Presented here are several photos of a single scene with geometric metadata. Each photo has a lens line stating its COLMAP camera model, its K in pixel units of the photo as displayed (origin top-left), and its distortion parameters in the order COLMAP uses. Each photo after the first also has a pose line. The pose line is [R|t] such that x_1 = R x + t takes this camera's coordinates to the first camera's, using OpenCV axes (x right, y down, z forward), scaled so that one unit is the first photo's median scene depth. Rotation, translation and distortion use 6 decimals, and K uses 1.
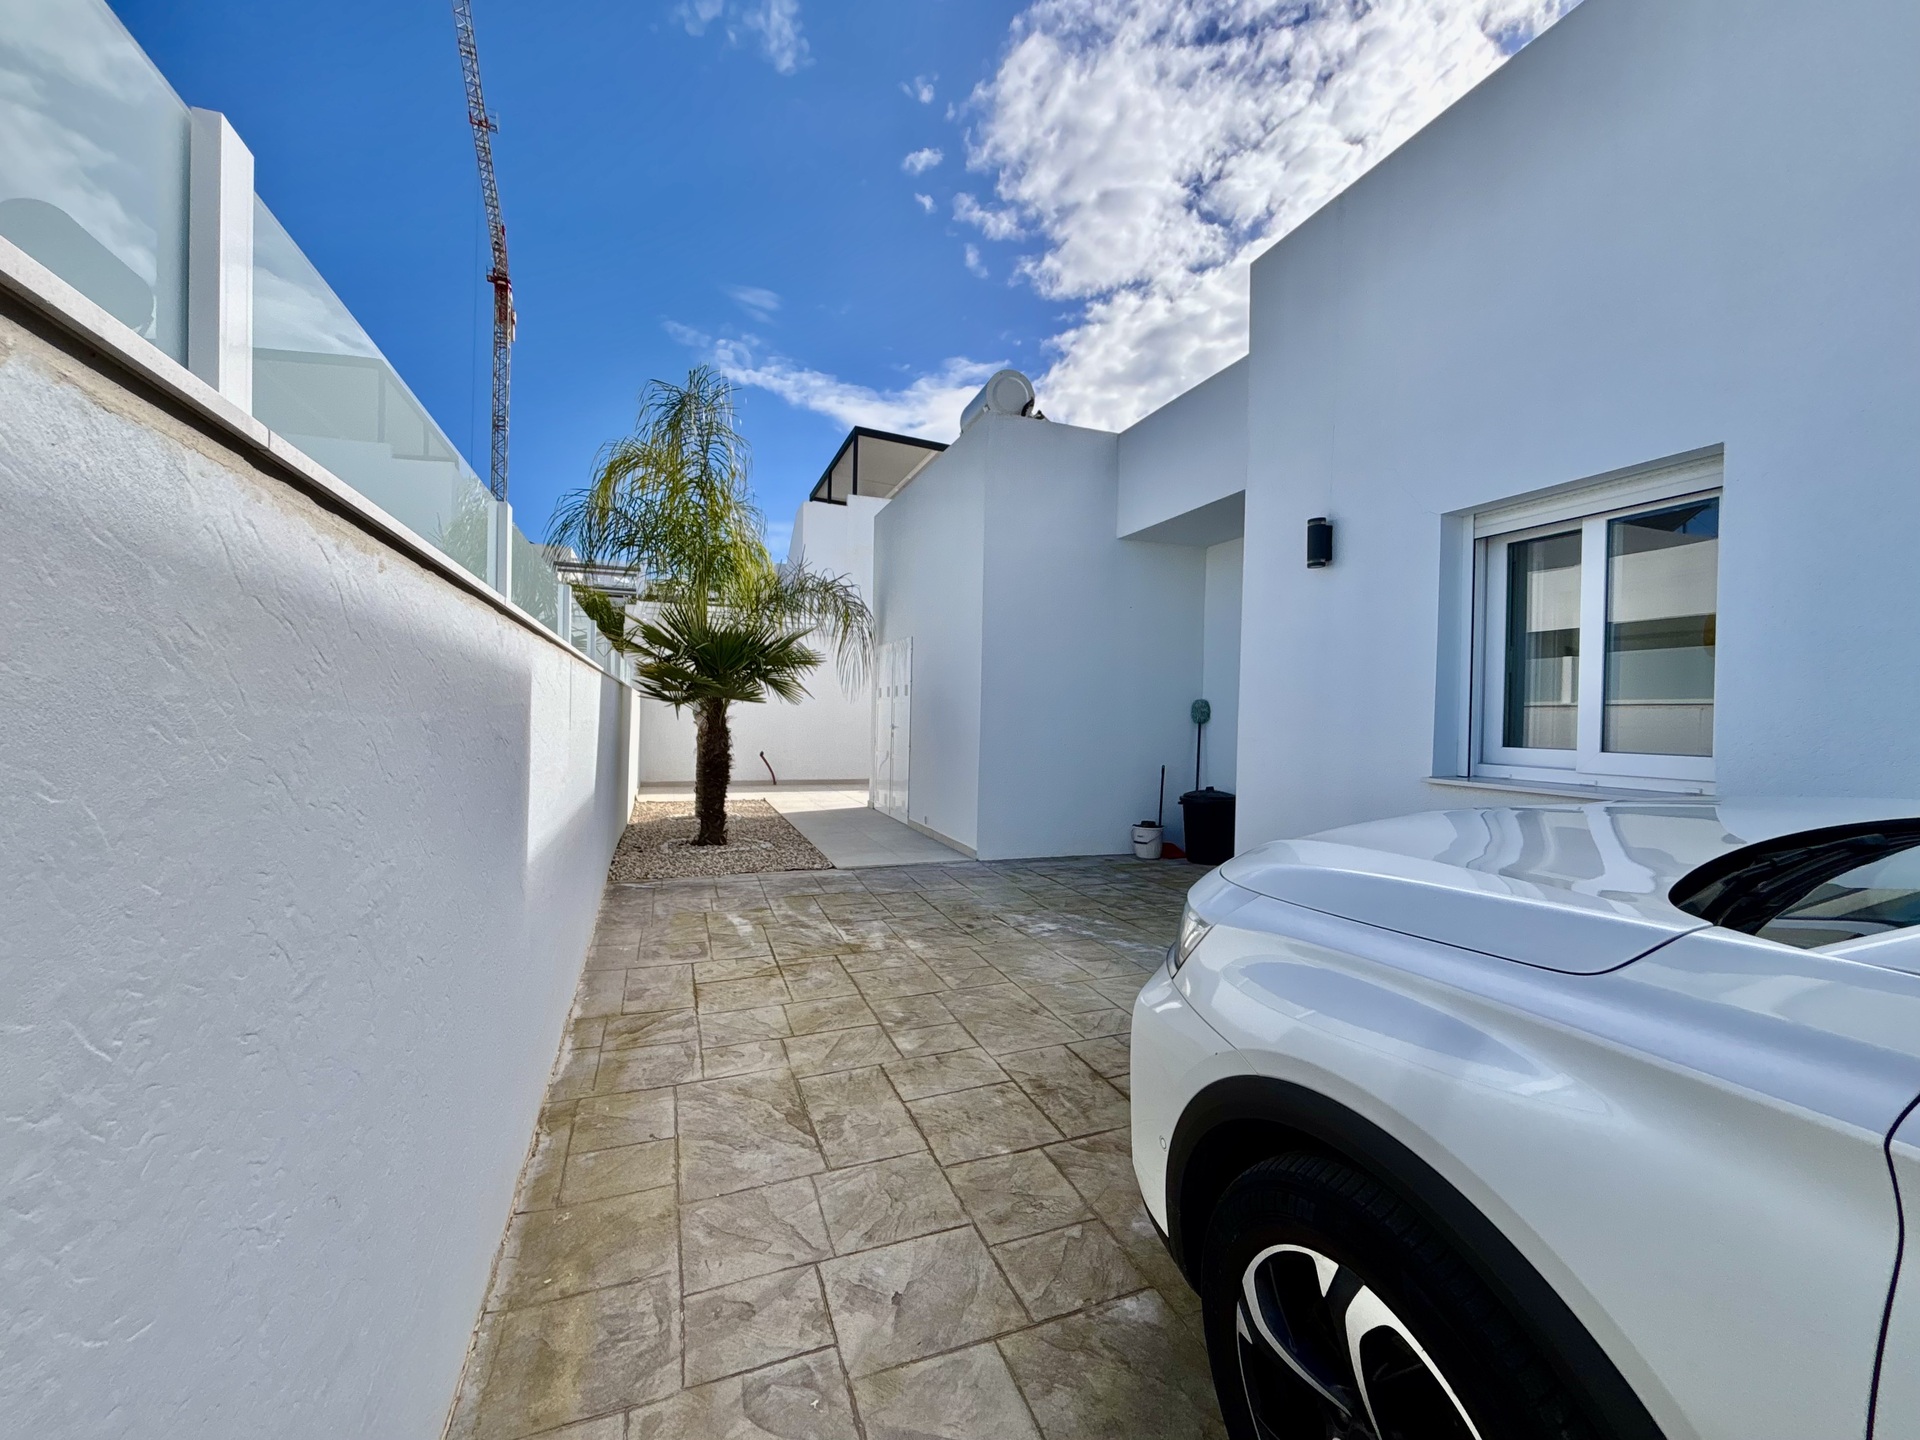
lens RADIAL K [[777.1, 0, 960.0], [0, 777.1, 720.0], [0, 0, 1]] dist [-0.032645, 0.000099]
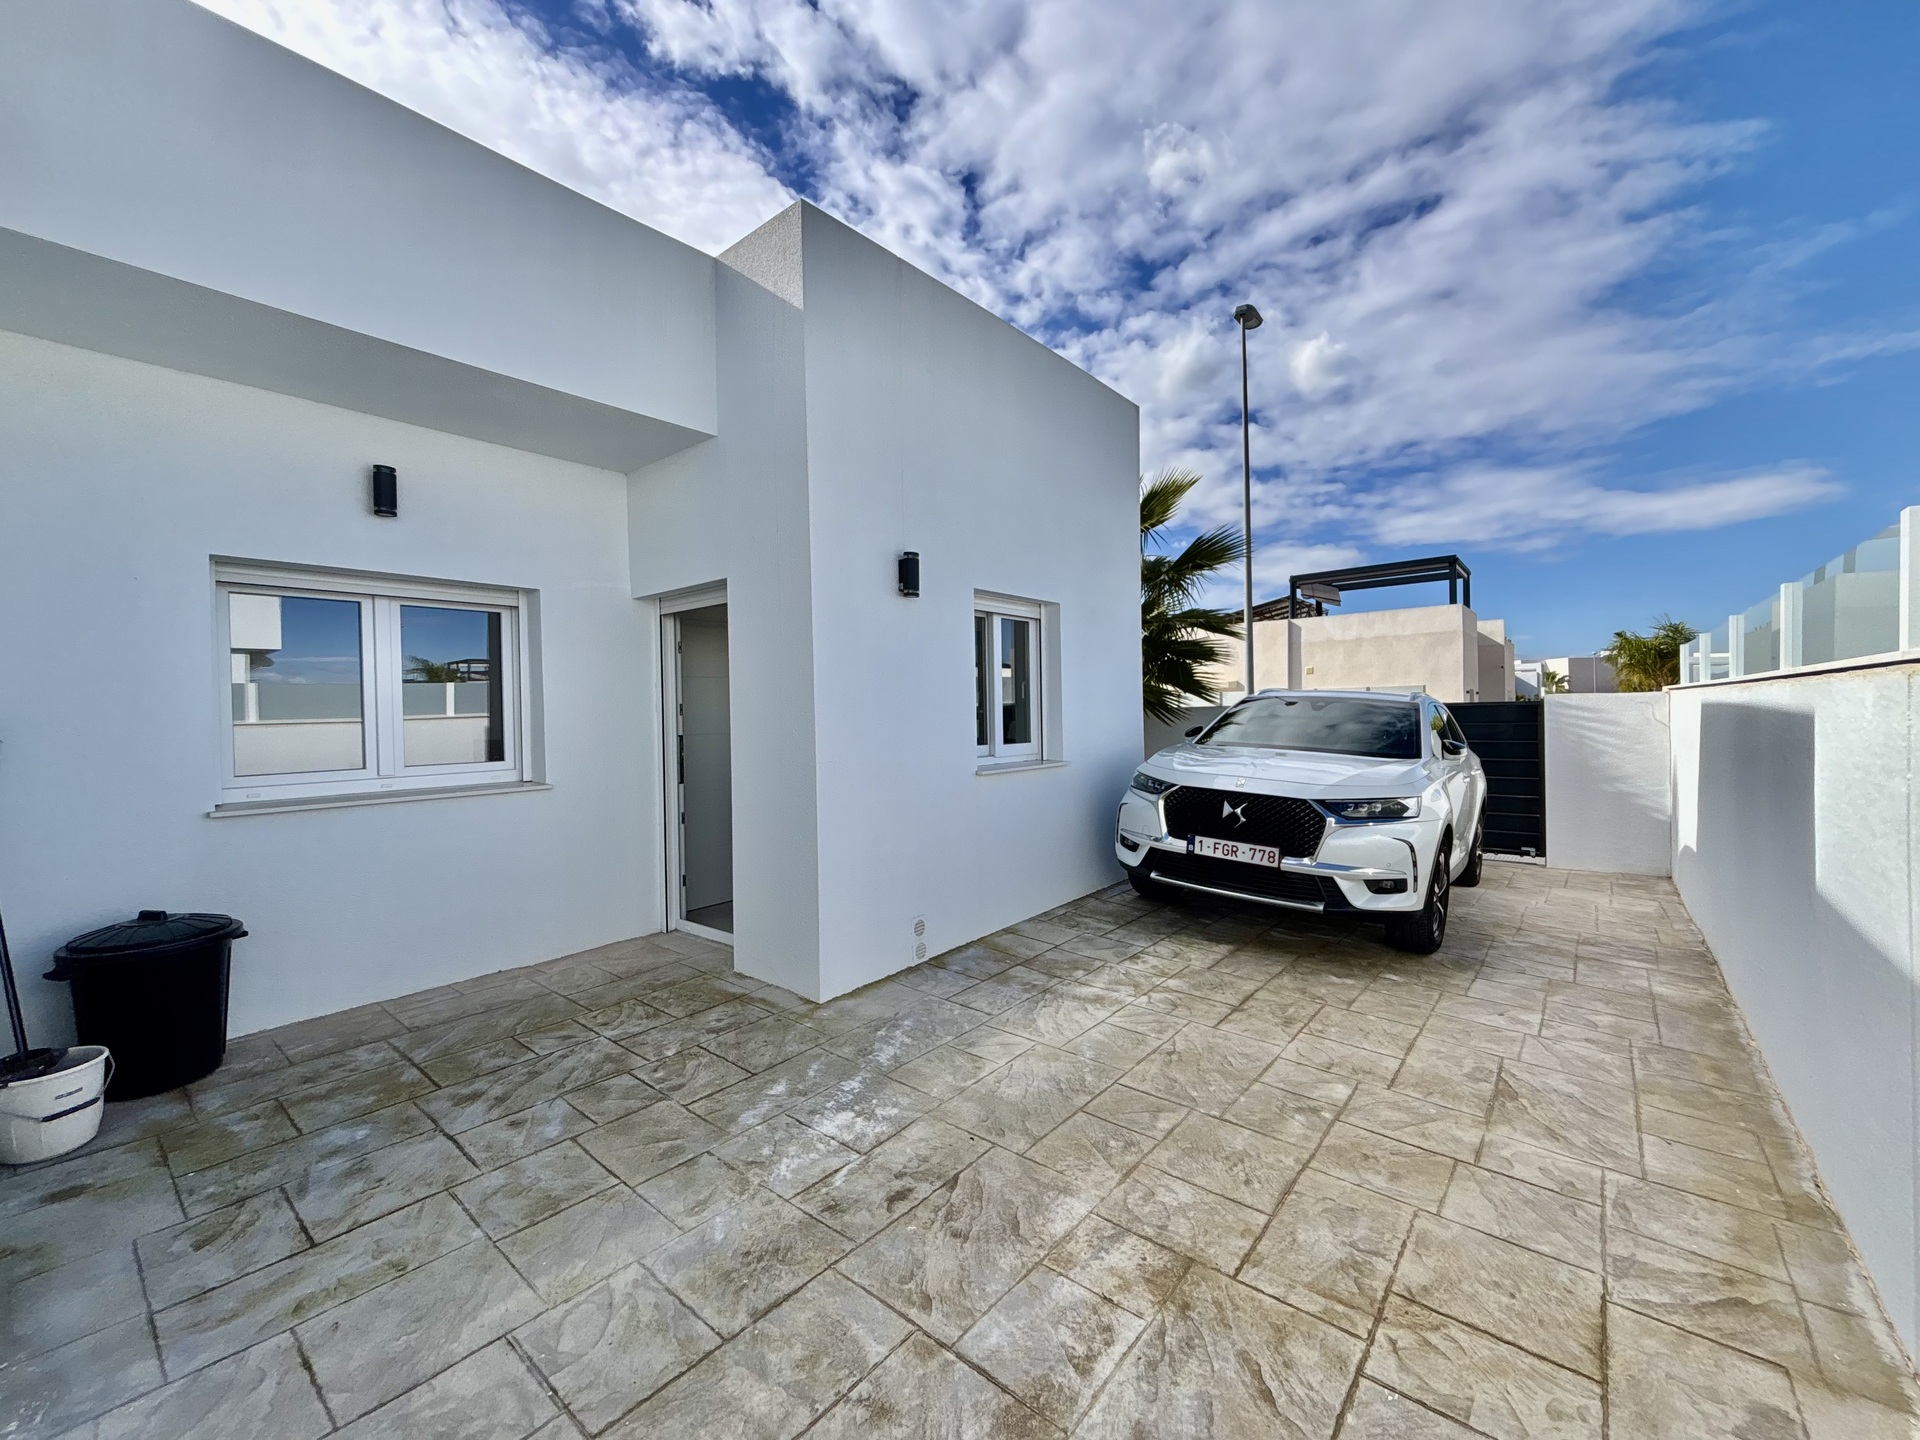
lens RADIAL K [[810.2, 0, 956.0], [0, 810.2, 721.1], [0, 0, 1]] dist [0.007236, 0.000418]
pose [[-0.516318, -0.026169, 0.855997, -0.557679], [0.009200, 0.999306, 0.036099, -0.059830], [-0.856348, 0.026513, -0.515719, 1.589721]]
